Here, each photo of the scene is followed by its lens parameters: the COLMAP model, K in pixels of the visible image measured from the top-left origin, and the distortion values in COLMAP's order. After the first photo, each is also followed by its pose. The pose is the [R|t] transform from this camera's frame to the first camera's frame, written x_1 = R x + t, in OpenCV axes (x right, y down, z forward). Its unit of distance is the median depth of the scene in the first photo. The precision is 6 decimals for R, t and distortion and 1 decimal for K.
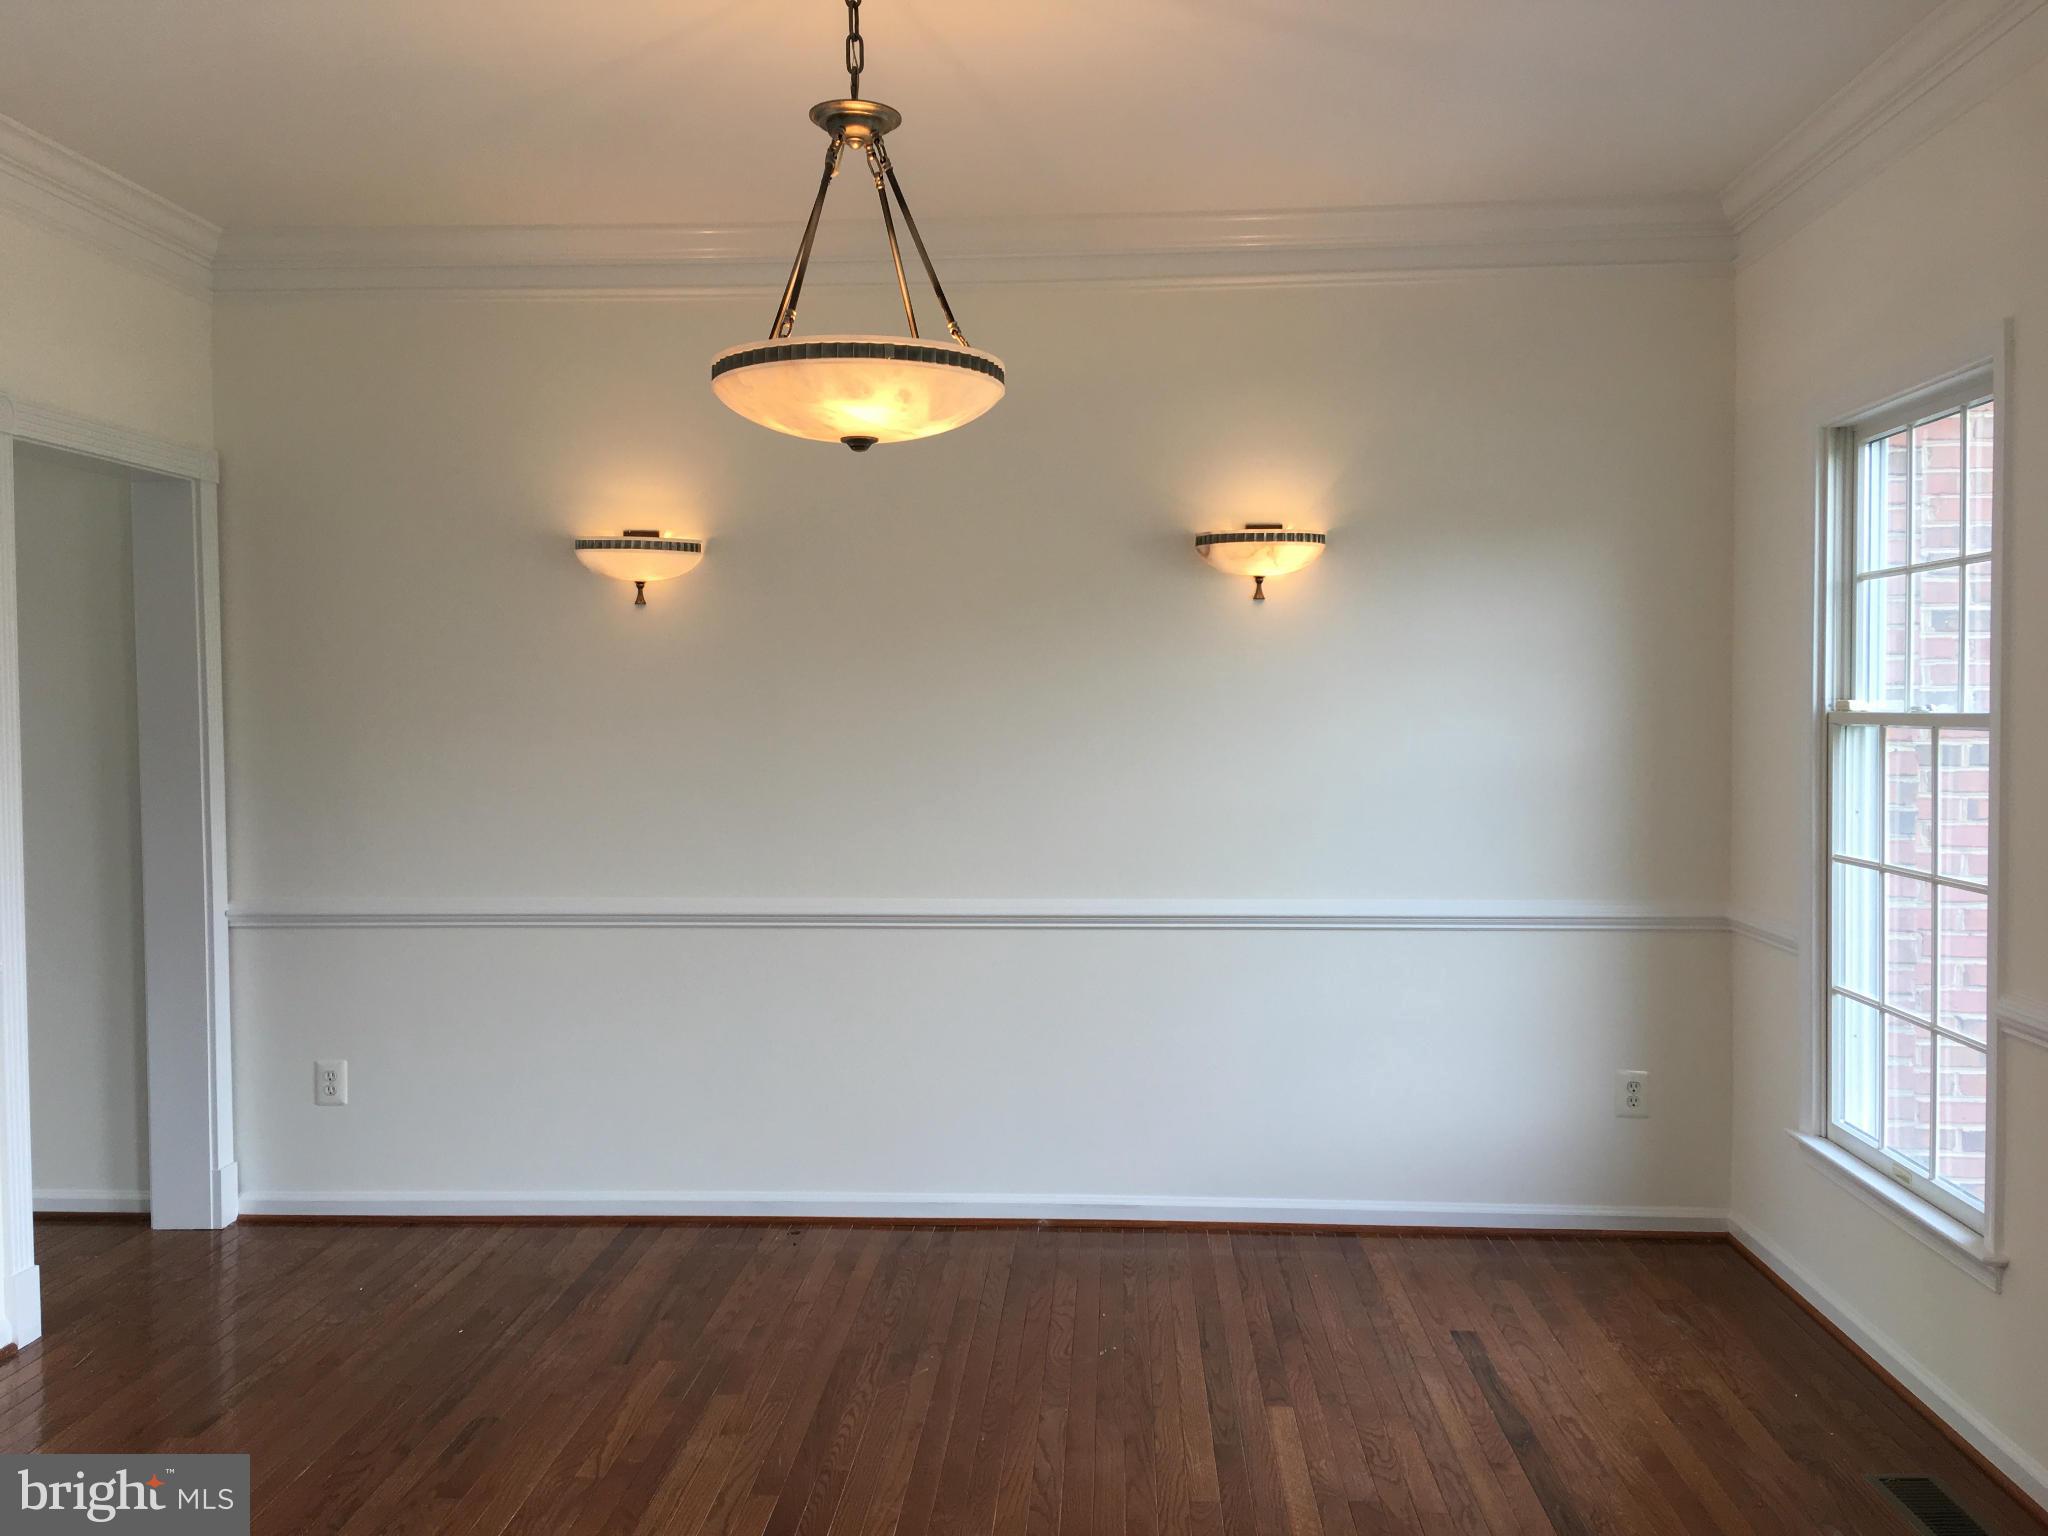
lens RADIAL K [[1704.7, 0, 1022.1], [0, 1704.7, 762.4], [0, 0, 1]] dist [0.140126, -0.218887]
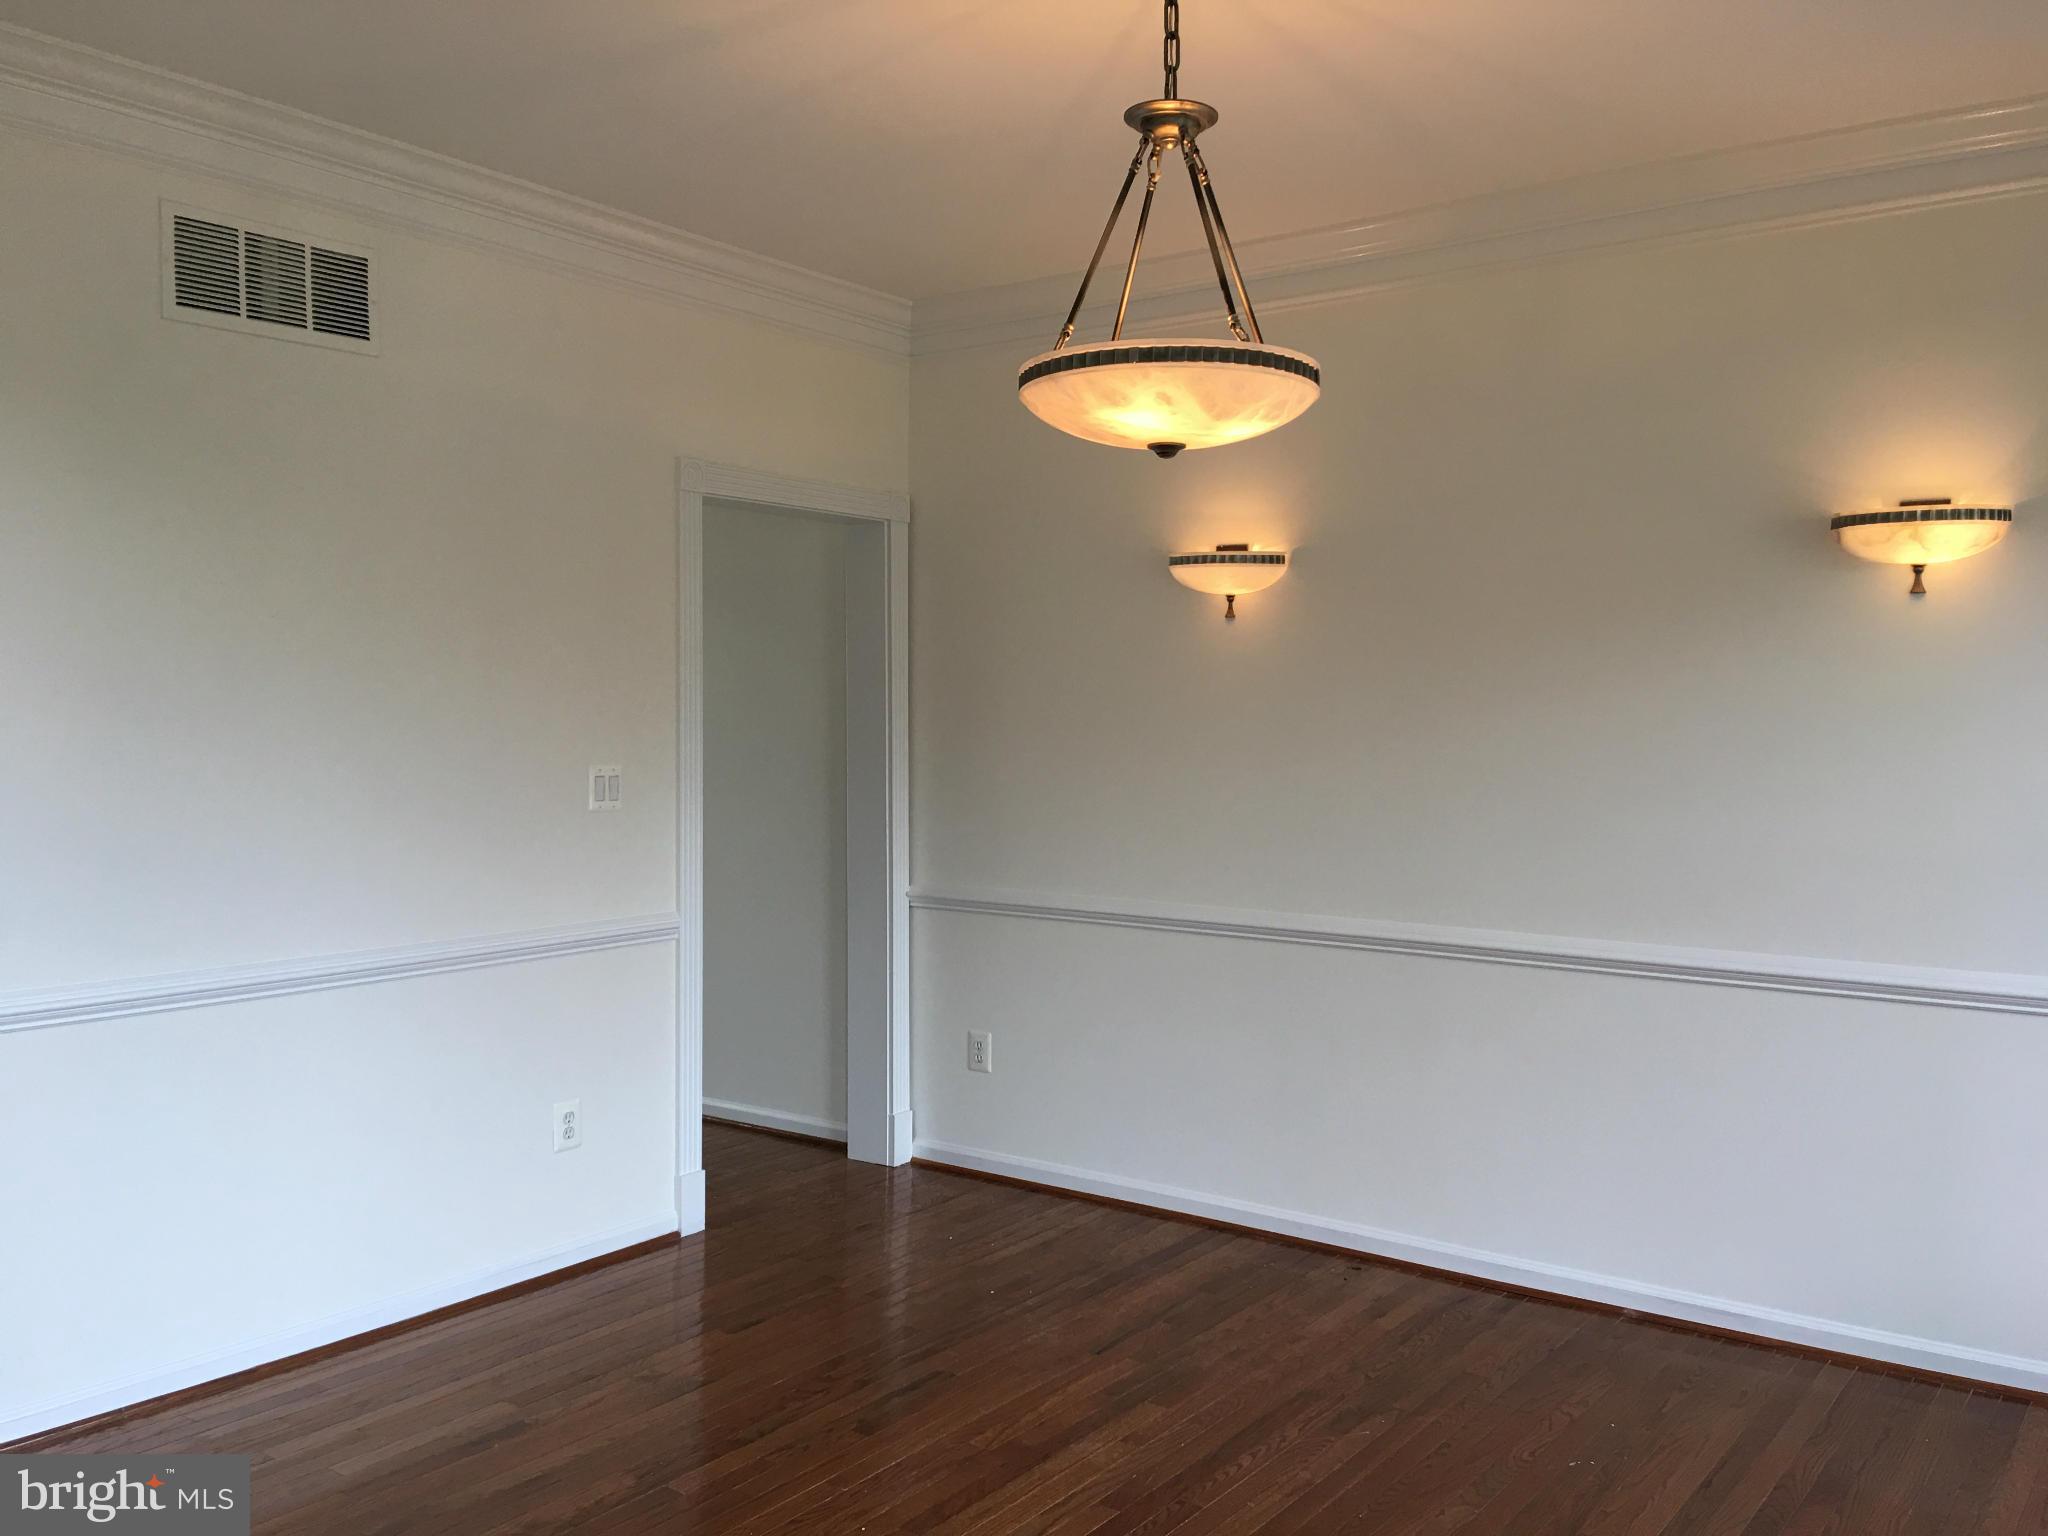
lens RADIAL K [[1708.8, 0, 1024.0], [0, 1708.8, 768.0], [0, 0, 1]] dist [0.078115, -0.127955]
pose [[0.835161, 0.027187, -0.549333, 0.236914], [-0.028575, 0.999573, 0.006027, -0.006415], [0.549262, 0.010664, 0.835582, 0.093639]]
